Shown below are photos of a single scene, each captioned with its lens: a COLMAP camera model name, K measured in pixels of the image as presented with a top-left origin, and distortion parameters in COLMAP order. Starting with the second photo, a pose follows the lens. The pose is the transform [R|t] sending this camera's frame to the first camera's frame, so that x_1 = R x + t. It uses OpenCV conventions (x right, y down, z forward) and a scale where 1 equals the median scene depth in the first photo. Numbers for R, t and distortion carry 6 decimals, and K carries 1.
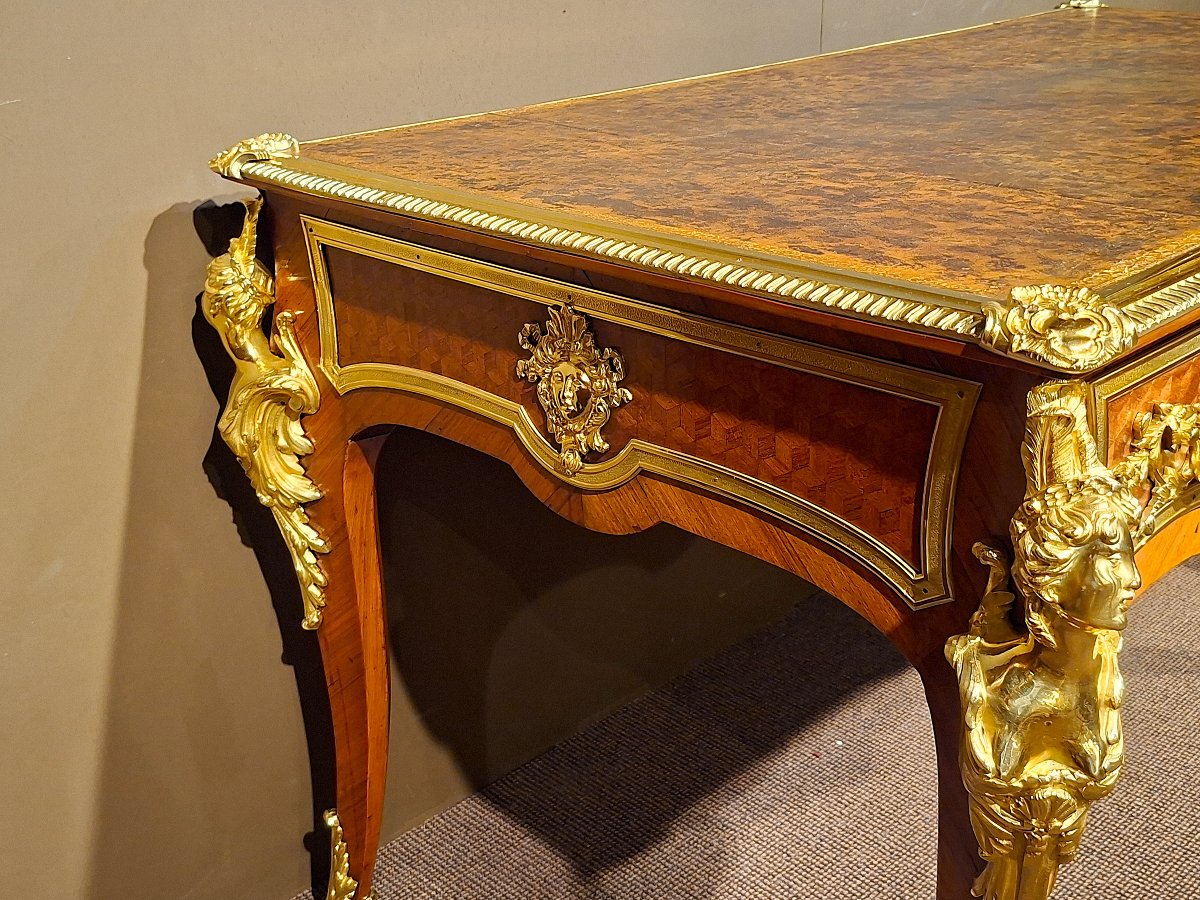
lens RADIAL K [[1497.2, 0, 600.0], [0, 1497.2, 450.0], [0, 0, 1]] dist [0.210201, -0.577698]
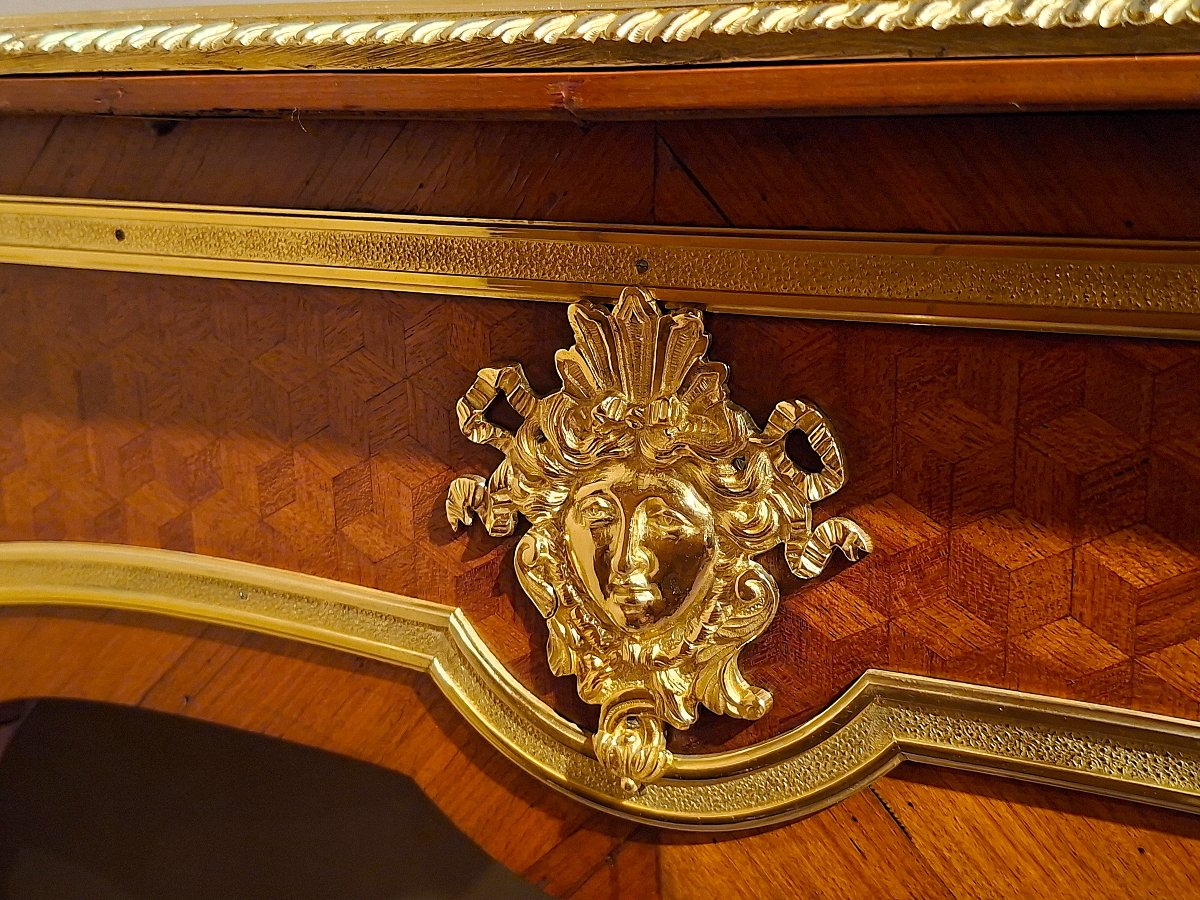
lens RADIAL K [[1497.2, 0, 600.0], [0, 1497.2, 450.0], [0, 0, 1]] dist [0.210201, -0.577698]
pose [[0.959528, -0.056832, 0.275818, -0.119884], [0.096287, 0.986605, -0.131677, -0.016490], [-0.264640, 0.152905, 0.952148, 0.656294]]
